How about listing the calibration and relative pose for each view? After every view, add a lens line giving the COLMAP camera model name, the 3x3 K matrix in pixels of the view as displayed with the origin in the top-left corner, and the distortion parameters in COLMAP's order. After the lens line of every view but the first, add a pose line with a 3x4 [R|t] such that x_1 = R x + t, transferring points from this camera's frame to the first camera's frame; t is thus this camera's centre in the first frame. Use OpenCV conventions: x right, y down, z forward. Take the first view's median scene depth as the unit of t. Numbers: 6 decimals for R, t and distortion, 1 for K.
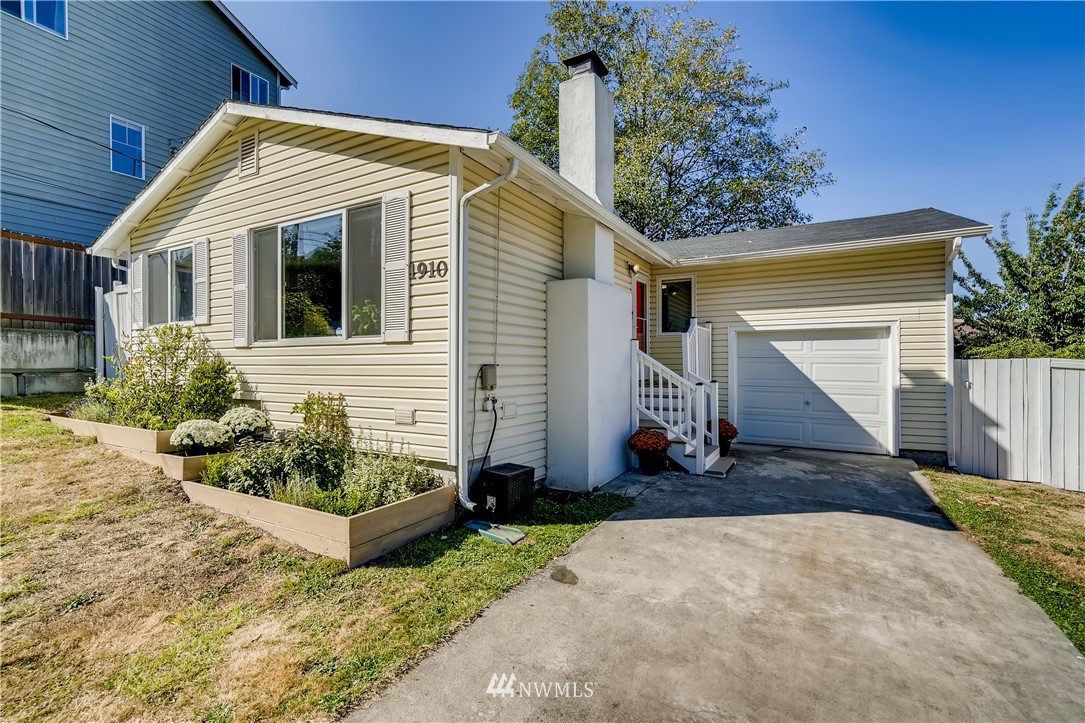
lens RADIAL K [[488.3, 0, 544.3], [0, 488.3, 382.3], [0, 0, 1]] dist [-0.028635, 0.020002]
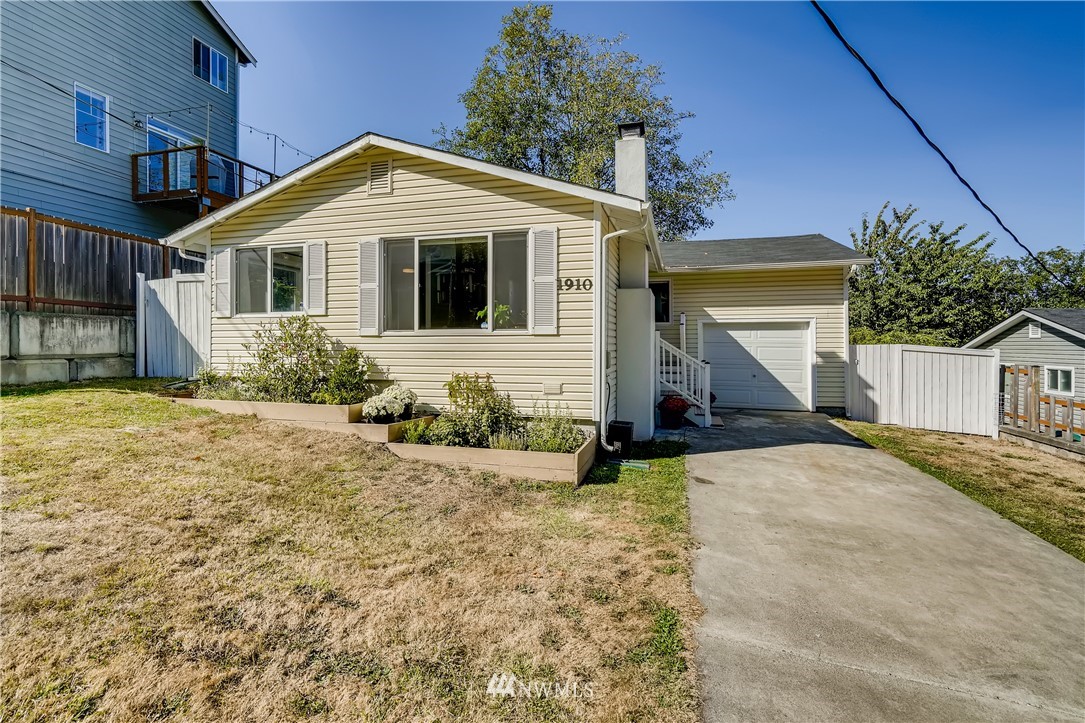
lens RADIAL K [[493.3, 0, 542.0], [0, 493.3, 360.4], [0, 0, 1]] dist [-0.032972, 0.023052]
pose [[0.971306, -0.008491, 0.237684, -0.472670], [0.009275, 0.999955, -0.002179, -0.005101], [-0.237654, 0.004321, 0.971340, -0.259422]]
